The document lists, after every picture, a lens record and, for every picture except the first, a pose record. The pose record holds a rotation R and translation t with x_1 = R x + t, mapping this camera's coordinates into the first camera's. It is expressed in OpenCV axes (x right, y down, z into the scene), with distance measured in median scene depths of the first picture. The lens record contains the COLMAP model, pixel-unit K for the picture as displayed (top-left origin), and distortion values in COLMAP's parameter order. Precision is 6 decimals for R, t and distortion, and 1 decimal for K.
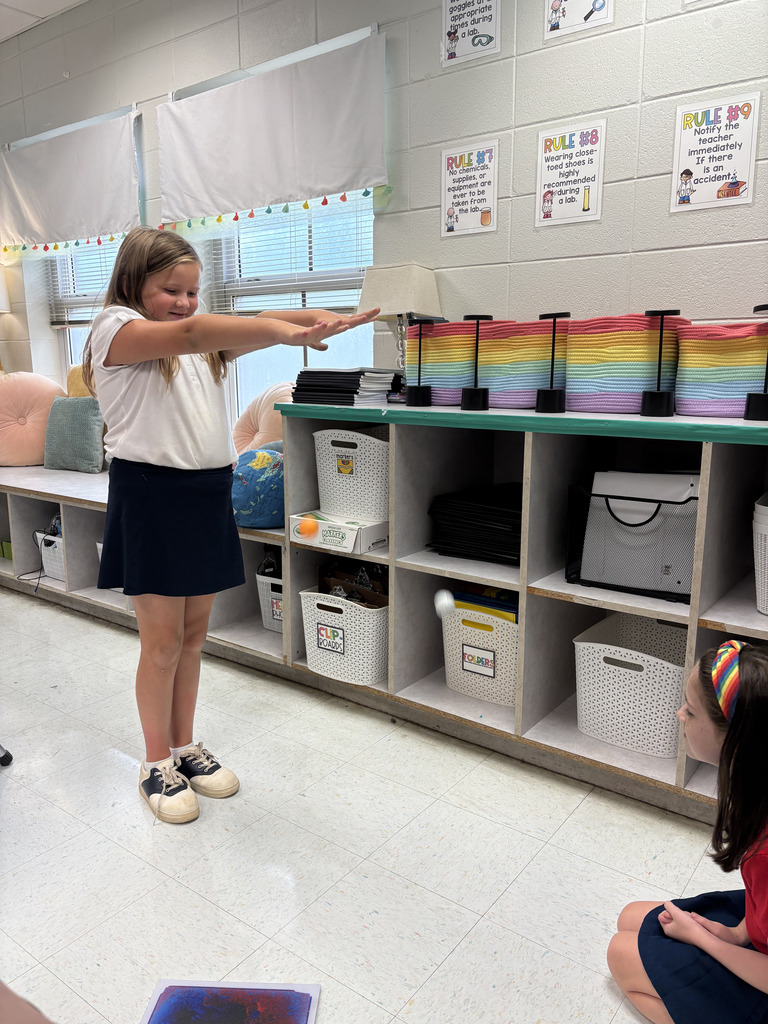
lens RADIAL K [[776.9, 0, 381.3], [0, 776.9, 521.0], [0, 0, 1]] dist [0.045834, -0.058898]
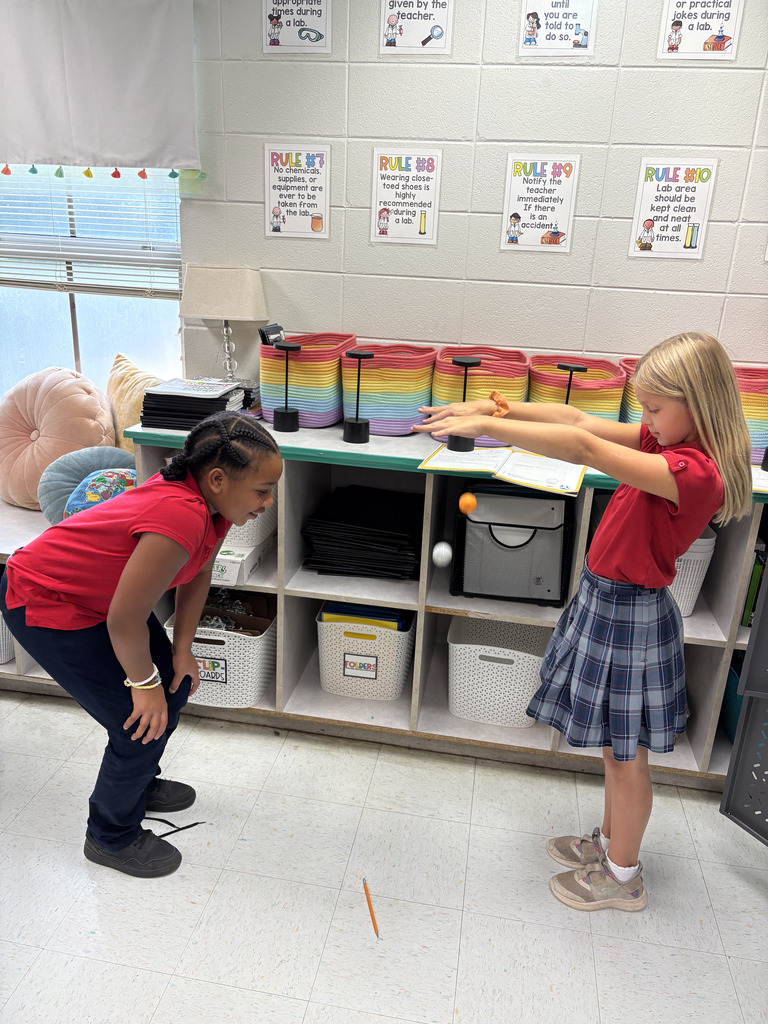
lens RADIAL K [[776.9, 0, 385.5], [0, 776.9, 508.2], [0, 0, 1]] dist [0.045834, -0.058898]
pose [[0.881494, -0.110133, 0.459172, -0.304704], [0.044531, 0.987475, 0.151359, -0.192261], [-0.470091, -0.112975, 0.875358, 0.058493]]
